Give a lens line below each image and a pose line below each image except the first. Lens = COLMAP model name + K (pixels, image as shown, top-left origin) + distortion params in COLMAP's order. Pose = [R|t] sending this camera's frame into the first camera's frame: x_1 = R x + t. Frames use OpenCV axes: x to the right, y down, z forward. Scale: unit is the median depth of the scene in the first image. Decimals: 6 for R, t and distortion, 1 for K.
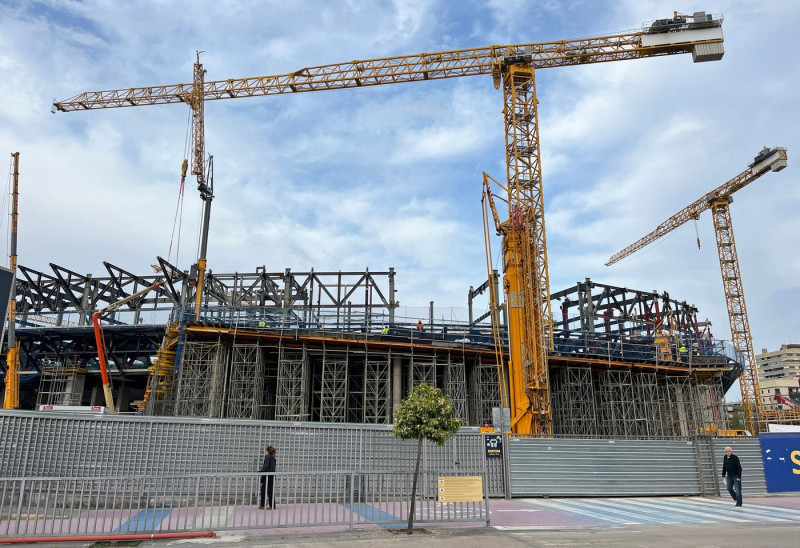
lens RADIAL K [[619.2, 0, 398.5], [0, 619.2, 269.6], [0, 0, 1]] dist [0.061954, -0.016417]
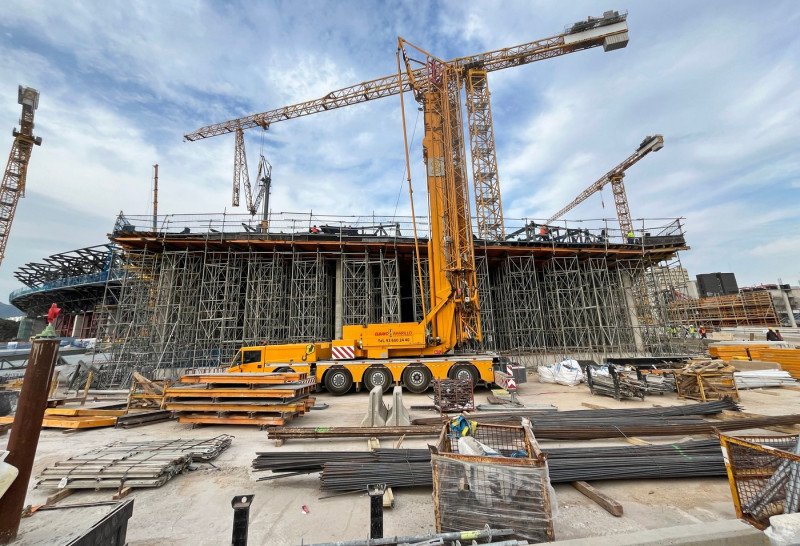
lens RADIAL K [[323.9, 0, 401.7], [0, 323.9, 266.3], [0, 0, 1]] dist [0.006383, 0.000370]
pose [[0.993773, -0.057843, -0.095234, 0.071874], [0.063684, 0.996196, 0.059488, 0.059936], [0.091430, -0.065182, 0.993676, 0.227023]]
